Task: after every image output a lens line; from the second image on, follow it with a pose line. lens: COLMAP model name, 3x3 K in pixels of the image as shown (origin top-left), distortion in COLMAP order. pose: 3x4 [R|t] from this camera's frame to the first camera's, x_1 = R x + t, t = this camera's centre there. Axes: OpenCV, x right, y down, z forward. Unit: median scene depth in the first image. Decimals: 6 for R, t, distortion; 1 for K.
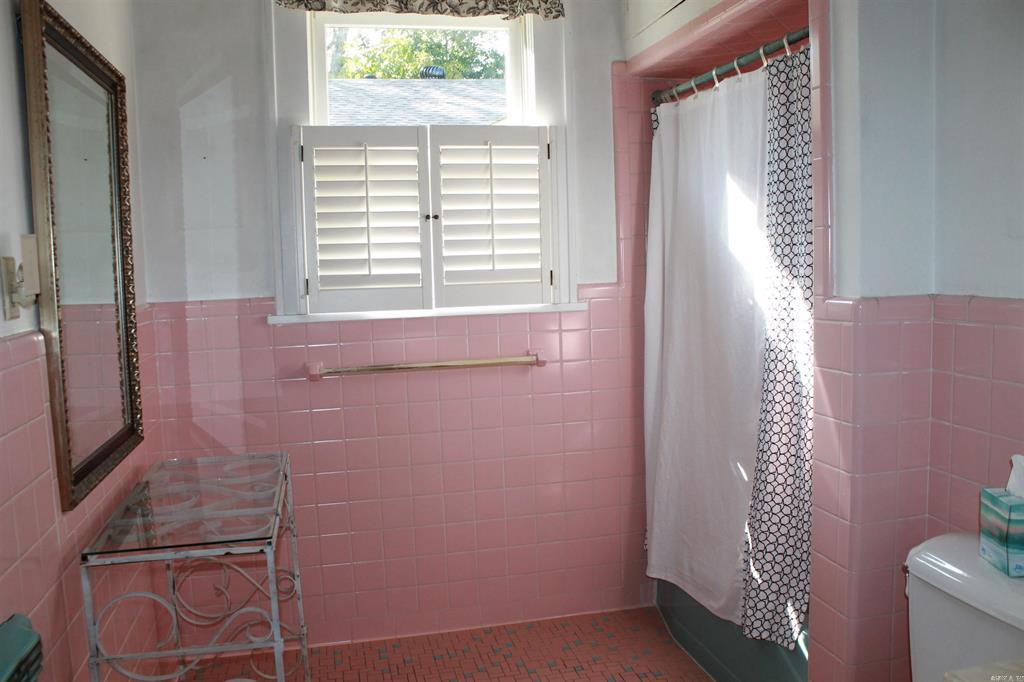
lens RADIAL K [[865.7, 0, 498.5], [0, 865.7, 346.9], [0, 0, 1]] dist [-0.162076, 0.148116]
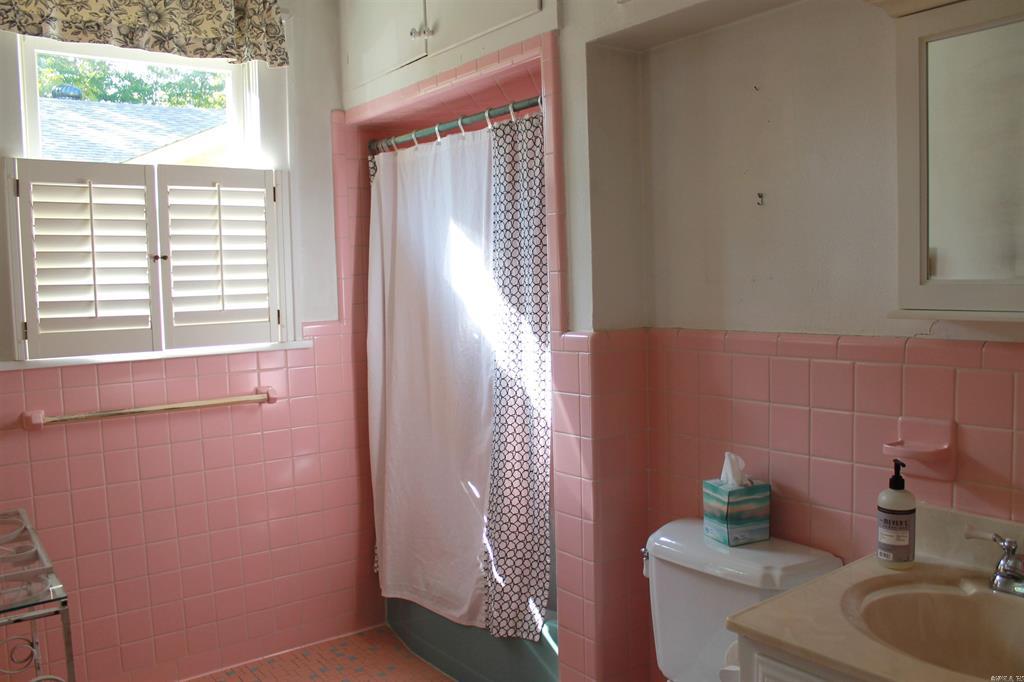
lens RADIAL K [[865.7, 0, 498.5], [0, 865.7, 346.9], [0, 0, 1]] dist [-0.162076, 0.148116]
pose [[0.913111, -0.027537, 0.406779, -0.135632], [0.041981, 0.998764, -0.026625, -0.007219], [-0.405543, 0.041388, 0.913138, -0.041205]]
